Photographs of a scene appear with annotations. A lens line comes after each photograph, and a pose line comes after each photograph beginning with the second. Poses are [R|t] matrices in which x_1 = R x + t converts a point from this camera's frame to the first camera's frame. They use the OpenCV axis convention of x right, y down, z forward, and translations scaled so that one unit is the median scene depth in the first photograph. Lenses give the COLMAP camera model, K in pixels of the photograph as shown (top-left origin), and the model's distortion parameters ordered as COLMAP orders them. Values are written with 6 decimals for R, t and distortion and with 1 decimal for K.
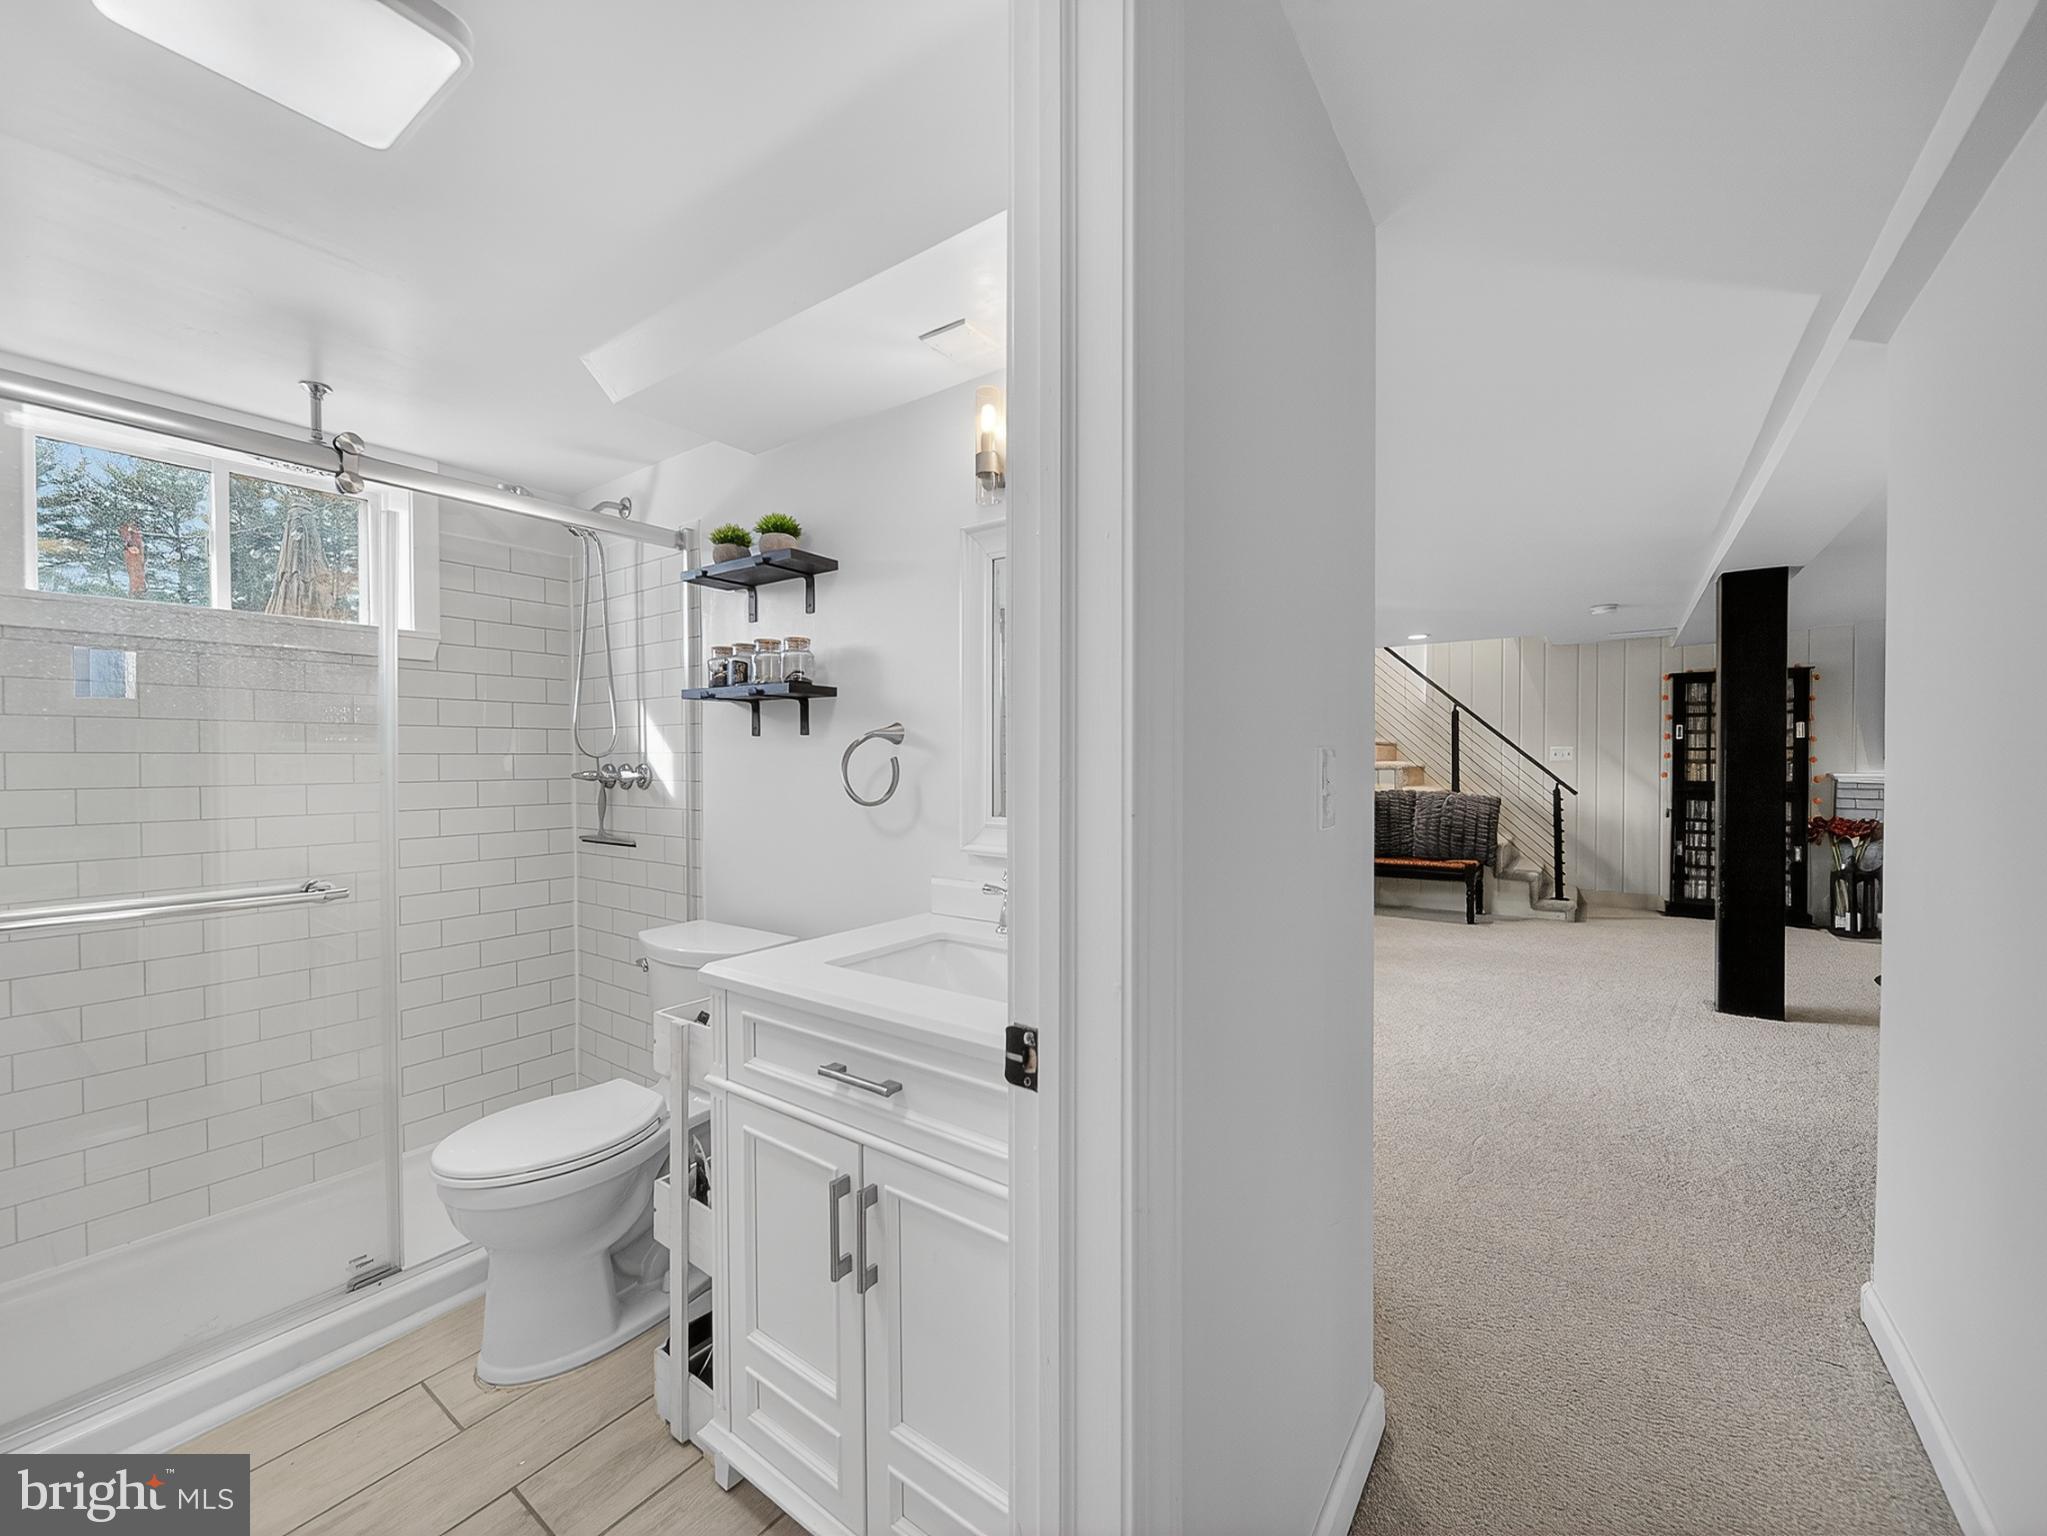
lens RADIAL K [[810.2, 0, 1027.9], [0, 810.2, 769.1], [0, 0, 1]] dist [0.002765, -0.002071]
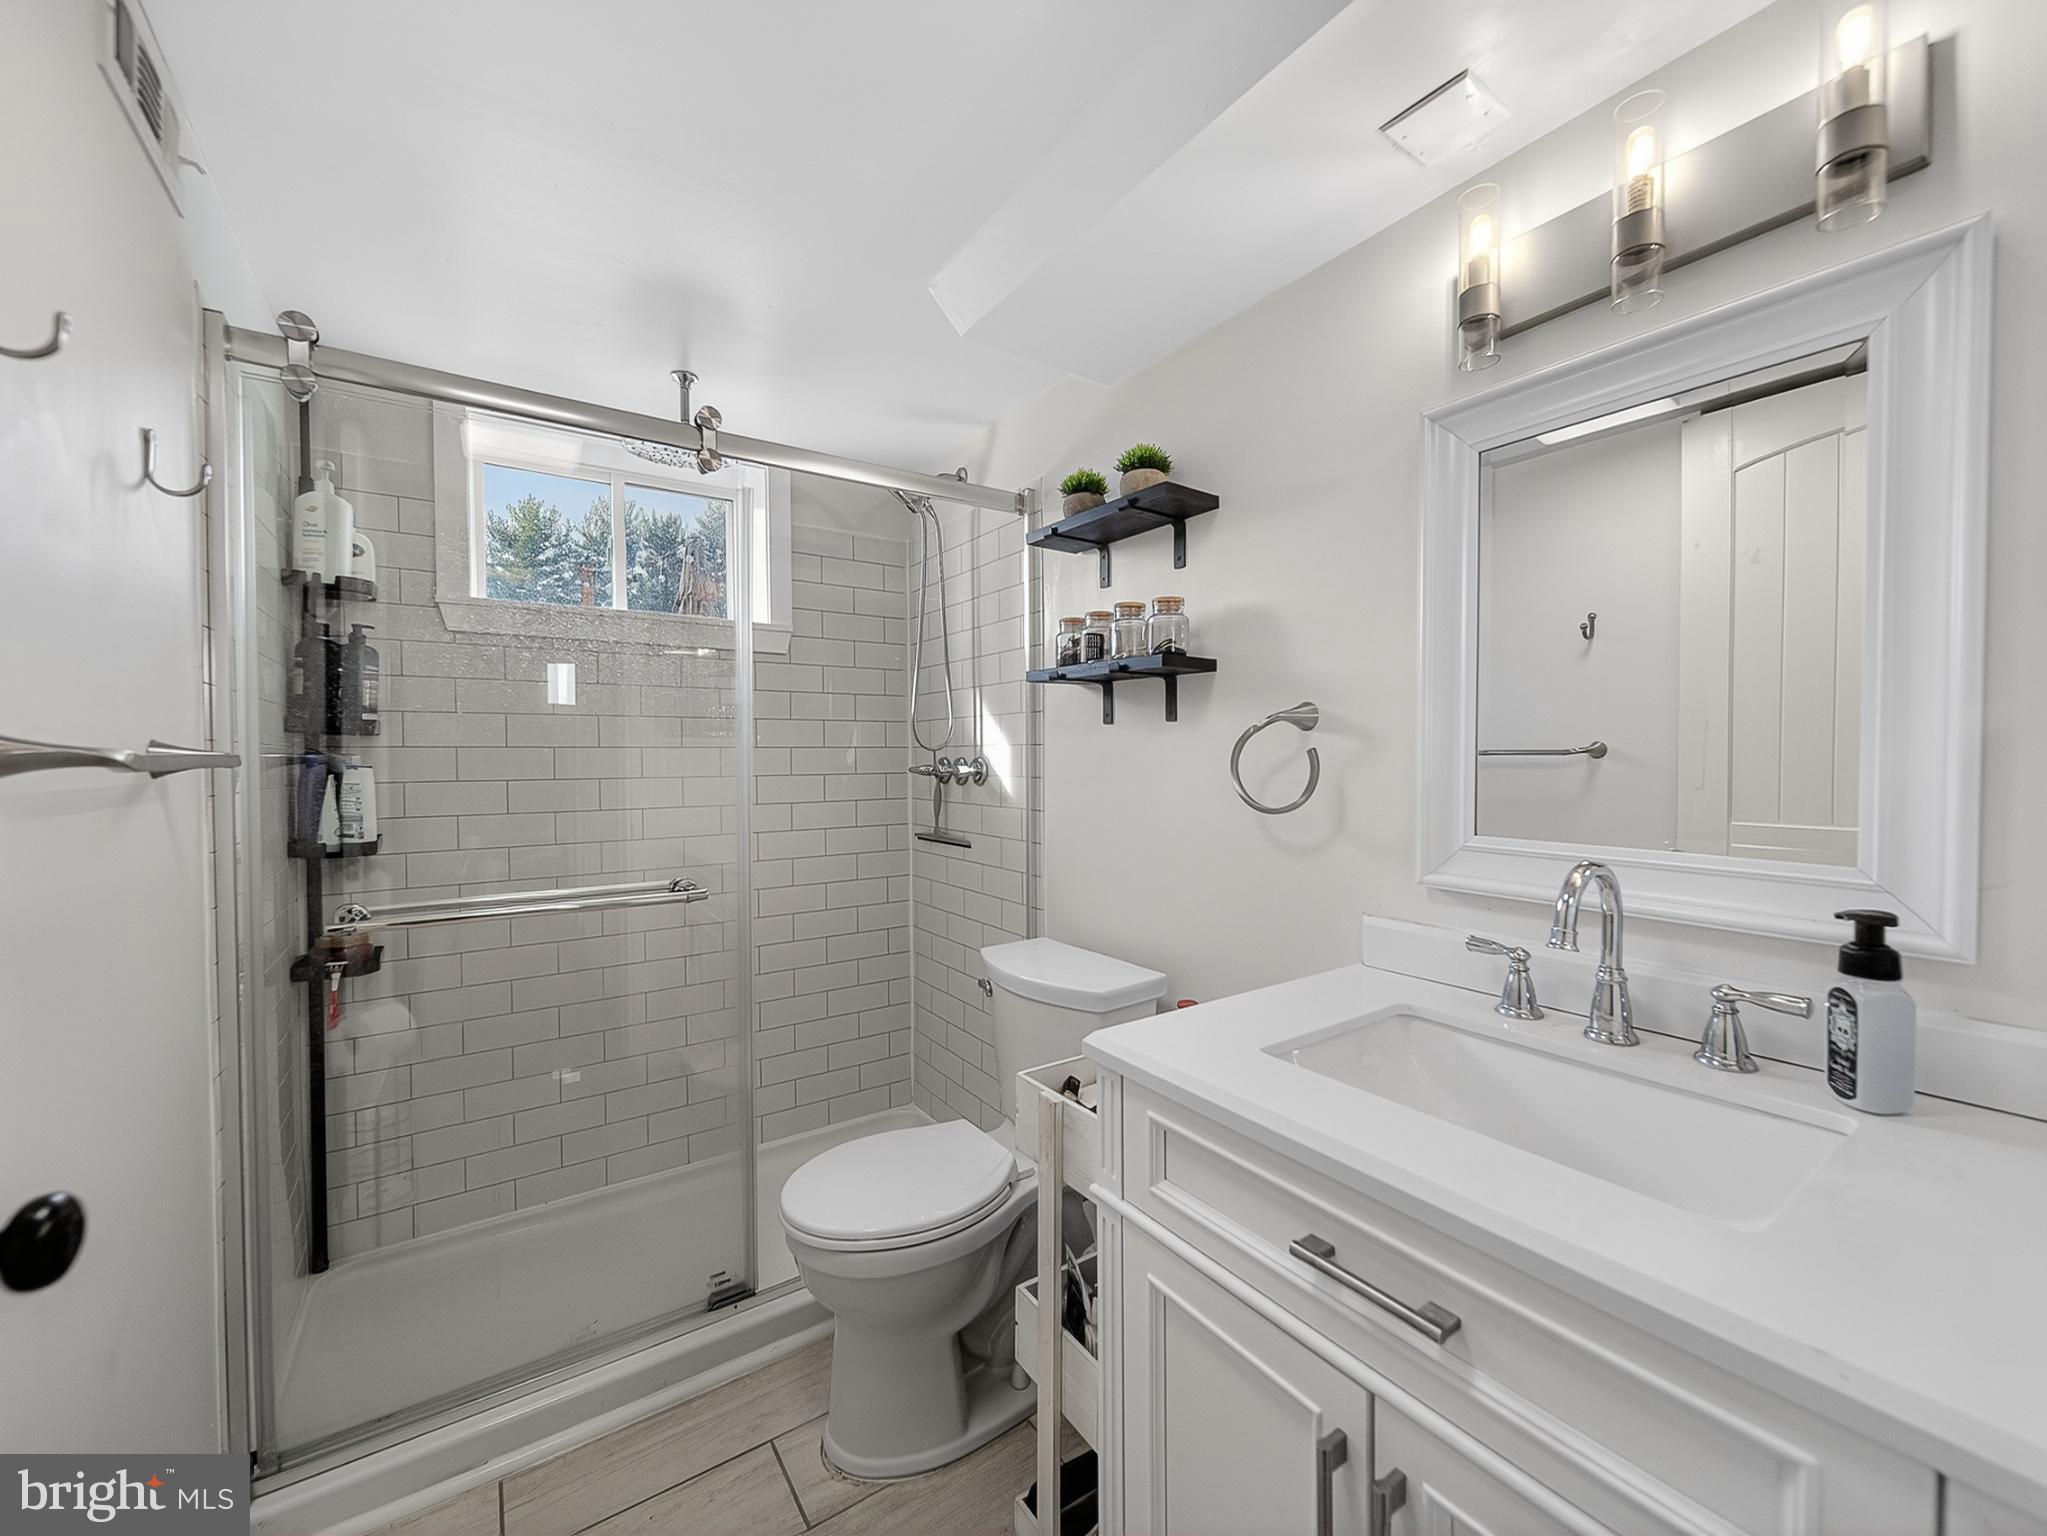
lens RADIAL K [[810.2, 0, 1024.0], [0, 810.2, 767.7], [0, 0, 1]] dist [0.002765, -0.002071]
pose [[0.938102, 0.003986, -0.346336, -0.149250], [-0.001743, 0.999975, 0.006786, -0.001622], [0.346354, -0.005762, 0.938086, 0.218176]]
